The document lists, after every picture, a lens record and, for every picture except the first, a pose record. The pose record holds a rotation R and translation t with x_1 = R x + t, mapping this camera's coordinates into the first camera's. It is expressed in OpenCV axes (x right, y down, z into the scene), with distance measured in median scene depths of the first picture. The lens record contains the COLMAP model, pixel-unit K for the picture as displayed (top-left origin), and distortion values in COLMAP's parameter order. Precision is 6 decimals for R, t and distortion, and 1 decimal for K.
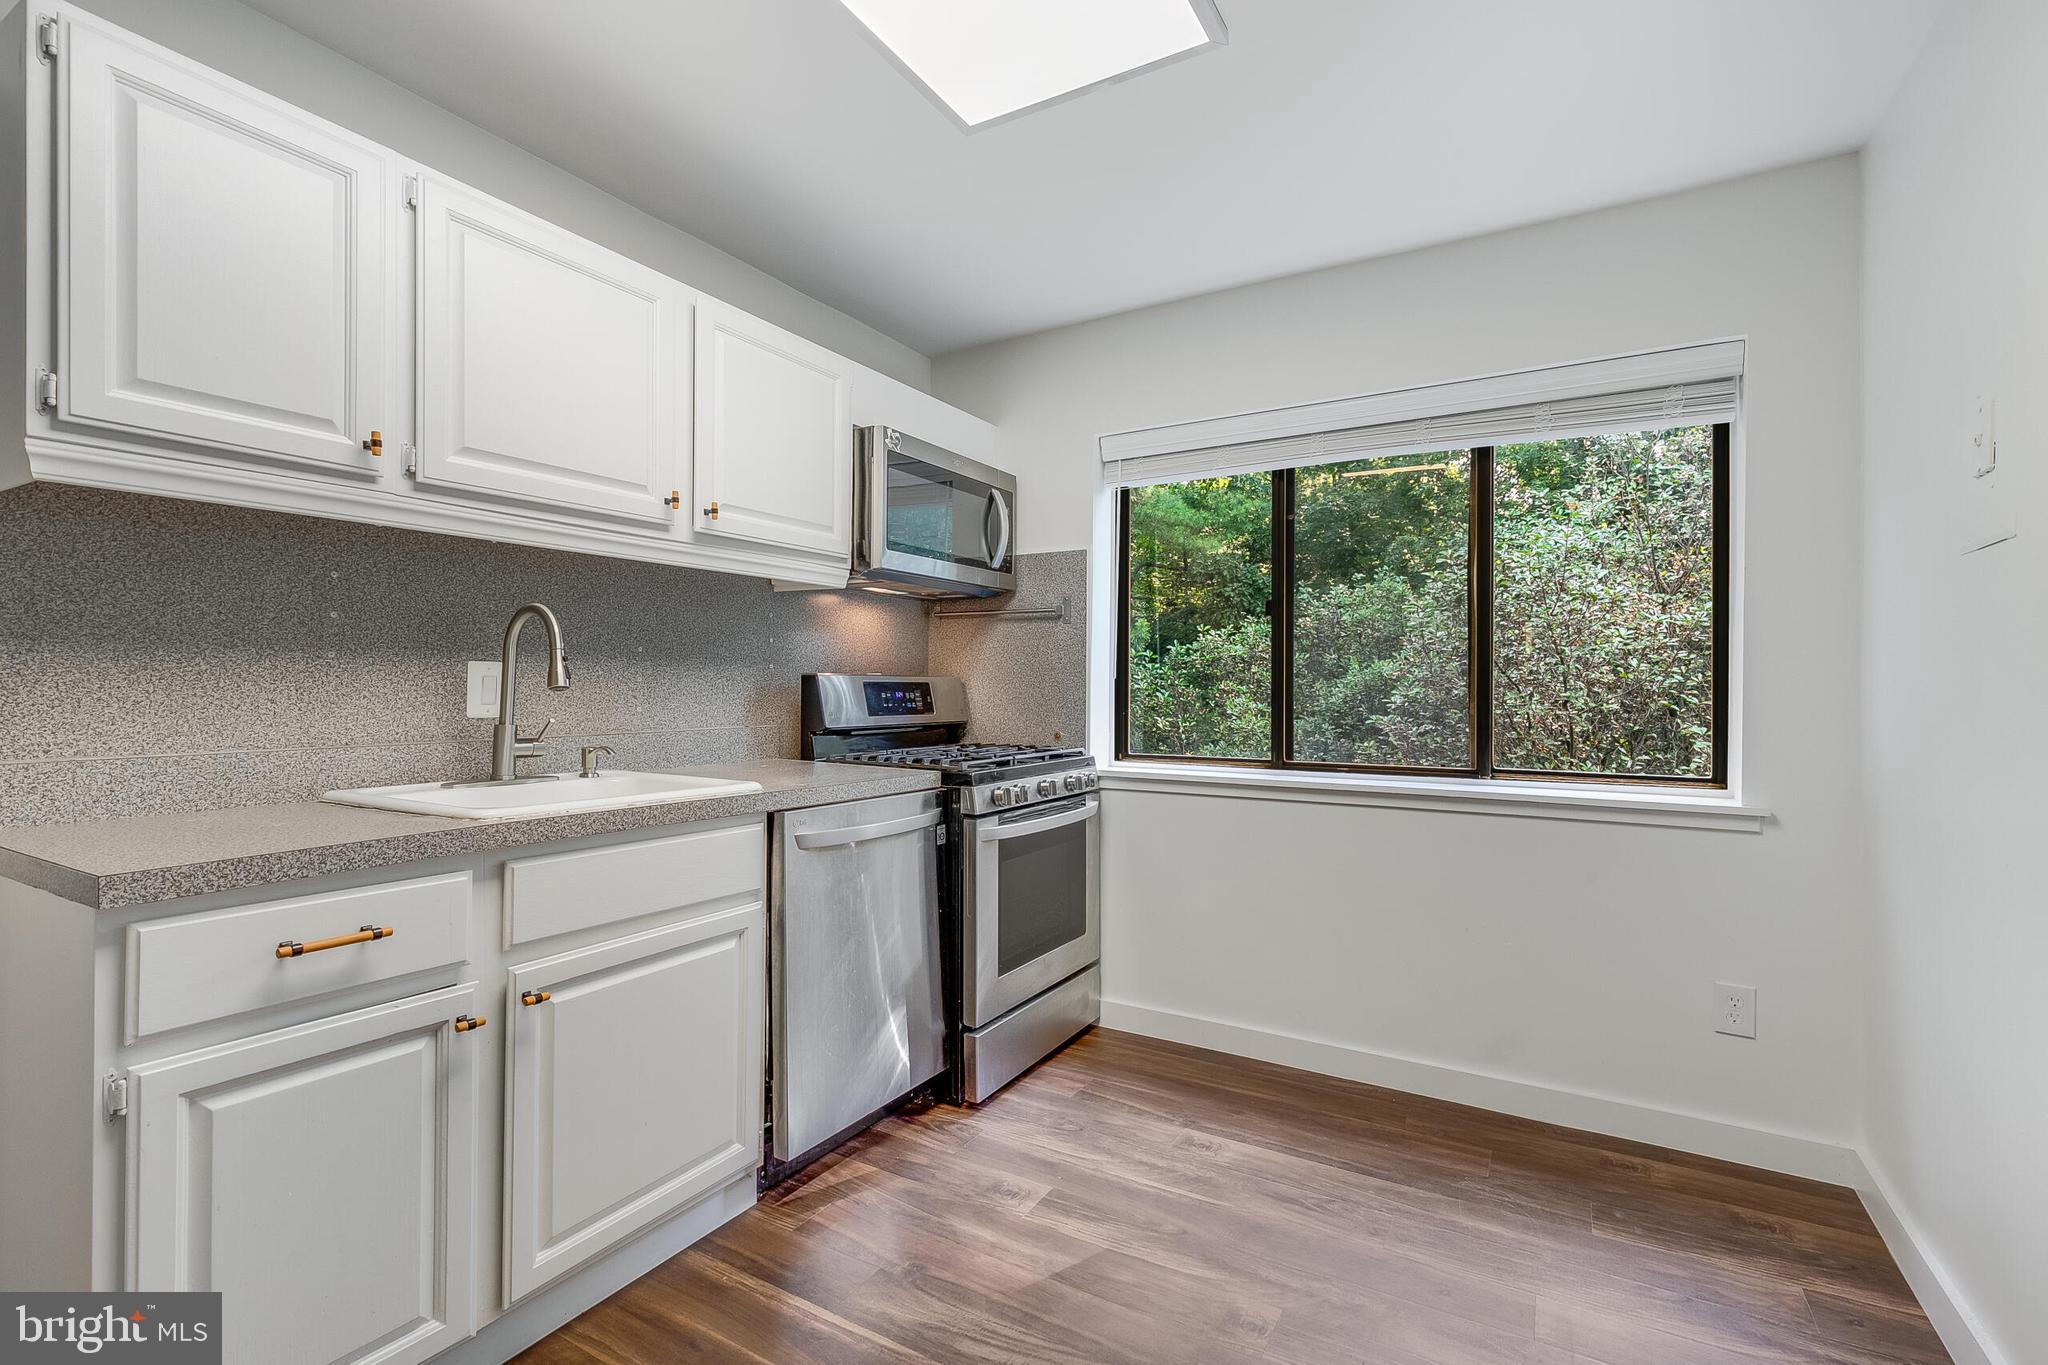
lens RADIAL K [[923.0, 0, 1027.2], [0, 923.0, 685.5], [0, 0, 1]] dist [0.011132, -0.003239]
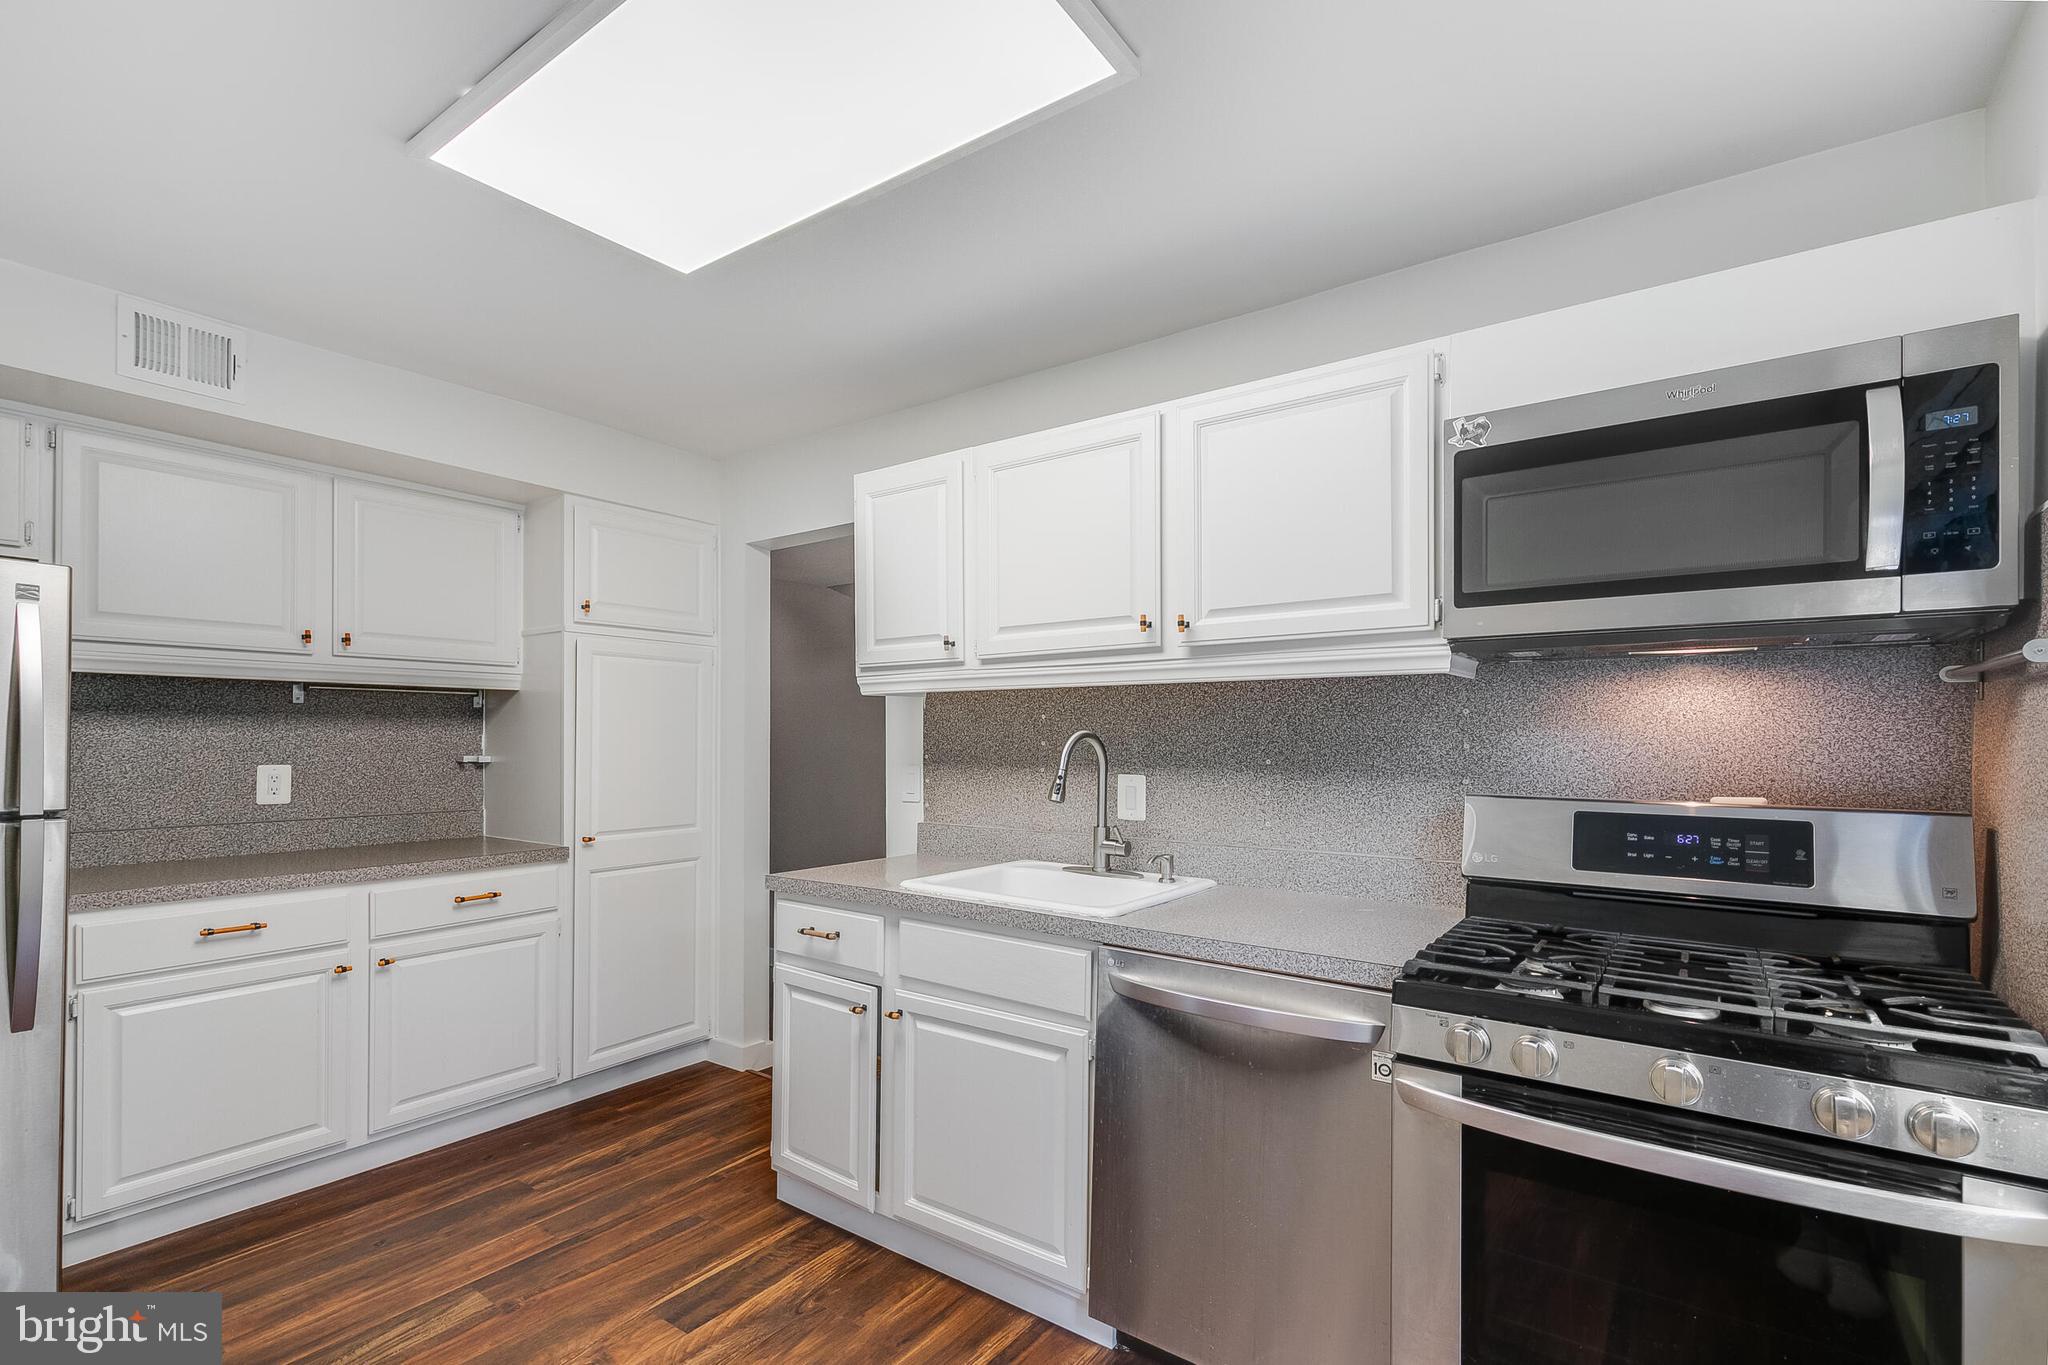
lens RADIAL K [[923.0, 0, 1032.6], [0, 923.0, 738.4], [0, 0, 1]] dist [0.011132, -0.003239]
pose [[-0.090464, -0.005613, -0.995884, 0.608612], [-0.004127, 0.999978, -0.005261, -0.062091], [0.995891, 0.003634, -0.090485, 0.903664]]
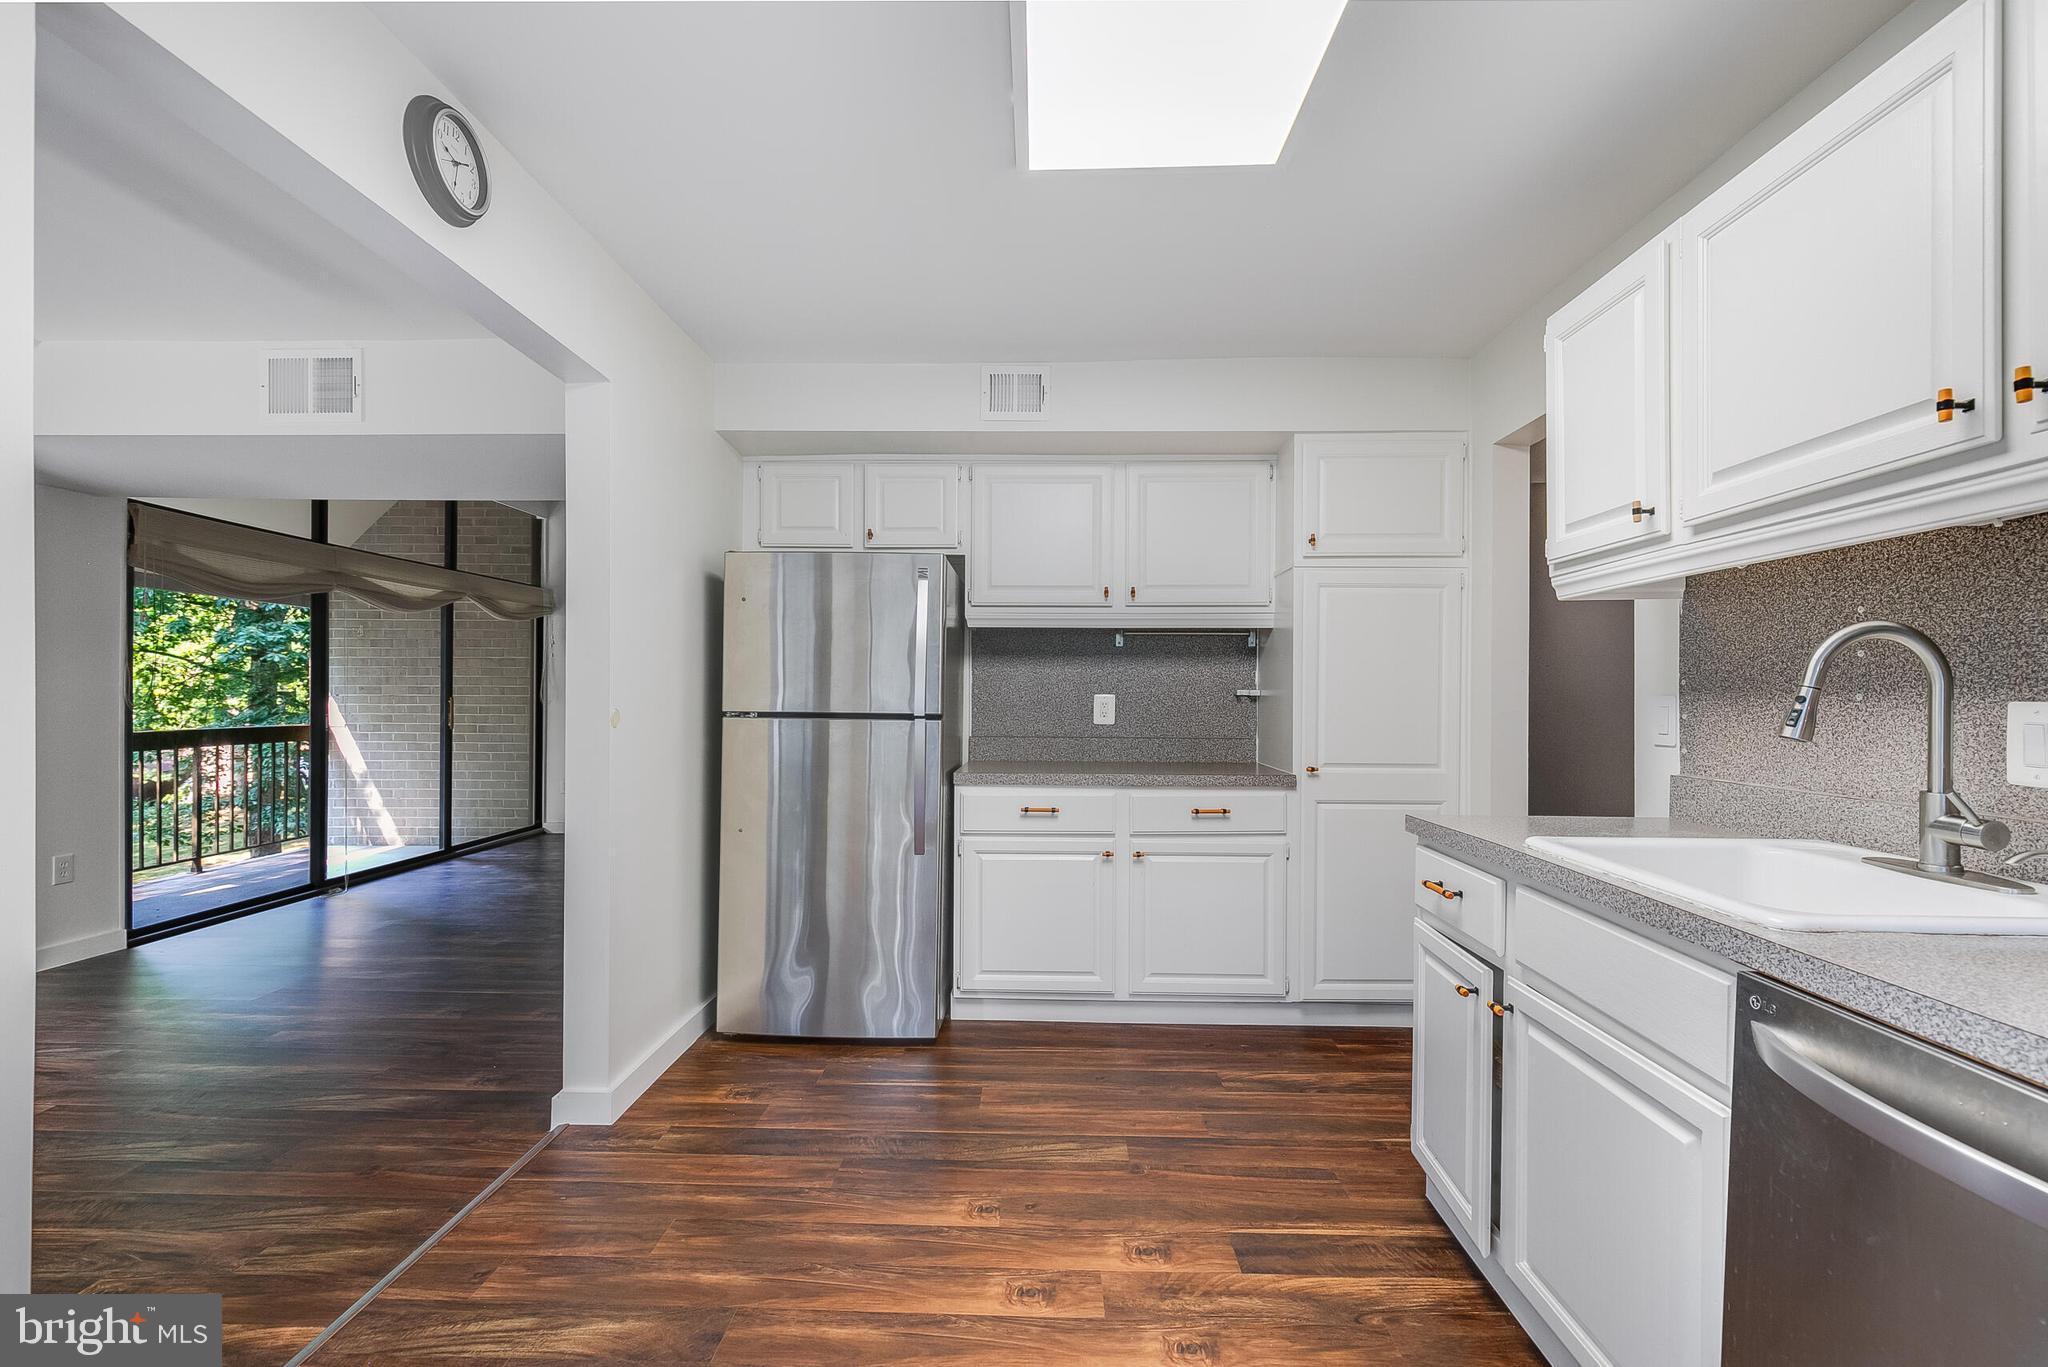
lens RADIAL K [[923.0, 0, 1024.7], [0, 923.0, 698.3], [0, 0, 1]] dist [0.011132, -0.003239]
pose [[-0.875572, -0.006576, -0.483043, 0.341490], [-0.008884, 0.999957, 0.002490, -0.021949], [0.483007, 0.006472, -0.875593, 1.136790]]
